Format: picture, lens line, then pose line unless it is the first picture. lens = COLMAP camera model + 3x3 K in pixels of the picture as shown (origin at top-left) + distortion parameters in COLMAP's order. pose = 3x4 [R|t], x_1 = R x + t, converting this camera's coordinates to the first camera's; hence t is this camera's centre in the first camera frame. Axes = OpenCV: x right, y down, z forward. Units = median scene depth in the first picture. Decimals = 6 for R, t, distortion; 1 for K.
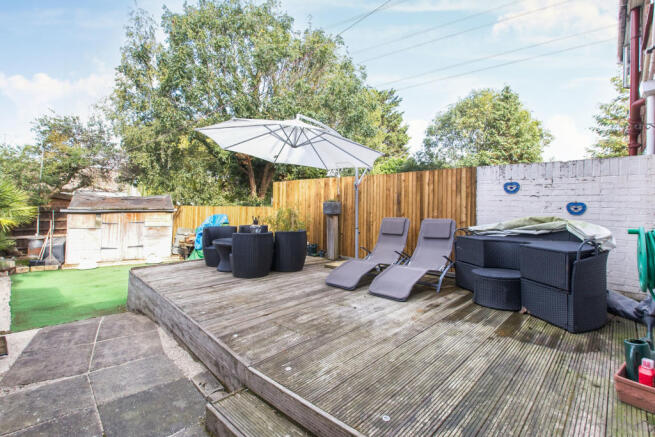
lens RADIAL K [[302.3, 0, 319.9], [0, 302.3, 216.1], [0, 0, 1]] dist [0.024673, -0.000672]
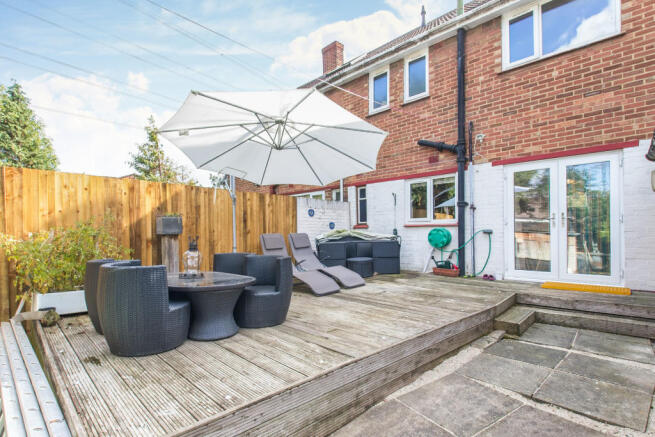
lens RADIAL K [[304.8, 0, 326.2], [0, 304.8, 231.5], [0, 0, 1]] dist [0.025992, 0.000088]
pose [[0.020328, -0.004943, 0.999781, -1.403395], [0.047868, 0.998846, 0.003965, 0.003036], [-0.998647, 0.047777, 0.020541, 1.310505]]
